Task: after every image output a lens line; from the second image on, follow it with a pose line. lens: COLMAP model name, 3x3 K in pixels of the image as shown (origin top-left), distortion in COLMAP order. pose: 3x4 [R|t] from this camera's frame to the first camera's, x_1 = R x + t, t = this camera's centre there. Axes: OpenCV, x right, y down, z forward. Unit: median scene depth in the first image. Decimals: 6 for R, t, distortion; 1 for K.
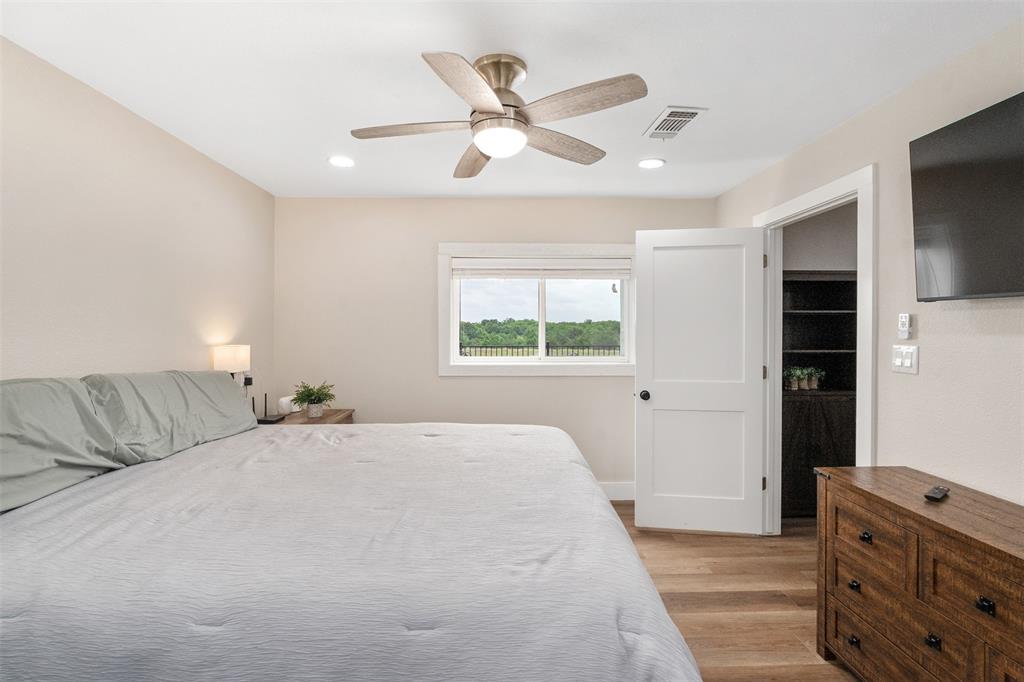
lens RADIAL K [[449.5, 0, 512.0], [0, 449.5, 341.0], [0, 0, 1]] dist [-0.002644, 0.000086]
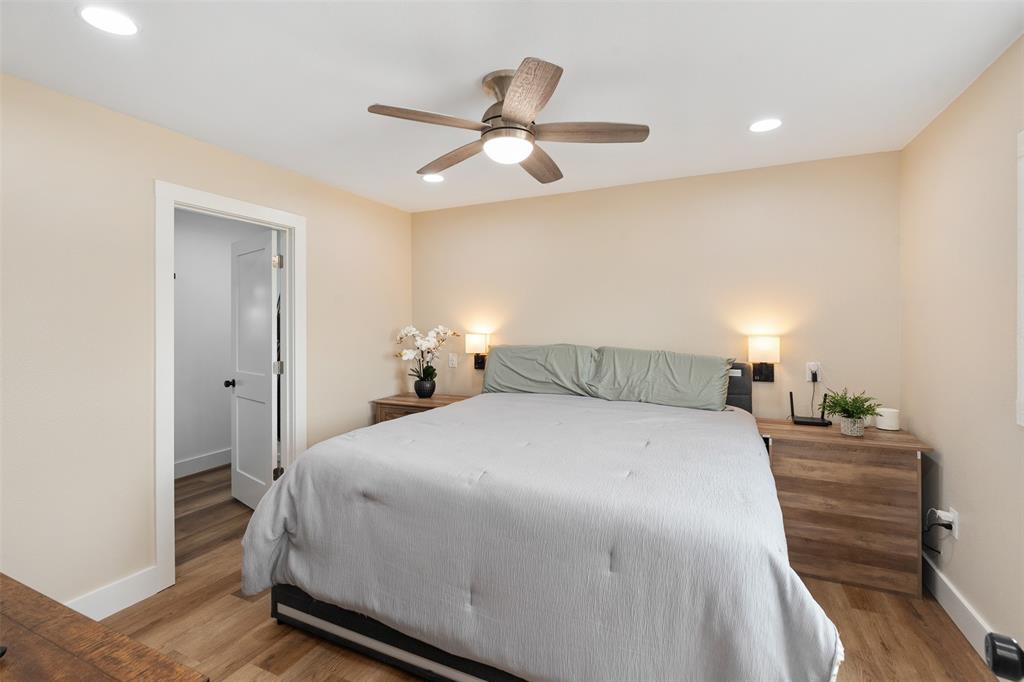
lens RADIAL K [[449.5, 0, 512.0], [0, 449.5, 341.0], [0, 0, 1]] dist [-0.002644, 0.000086]
pose [[-0.449721, 0.021461, -0.892911, 0.846175], [-0.029638, 0.998802, 0.038933, -0.006667], [0.892677, 0.043973, -0.448546, 1.418643]]
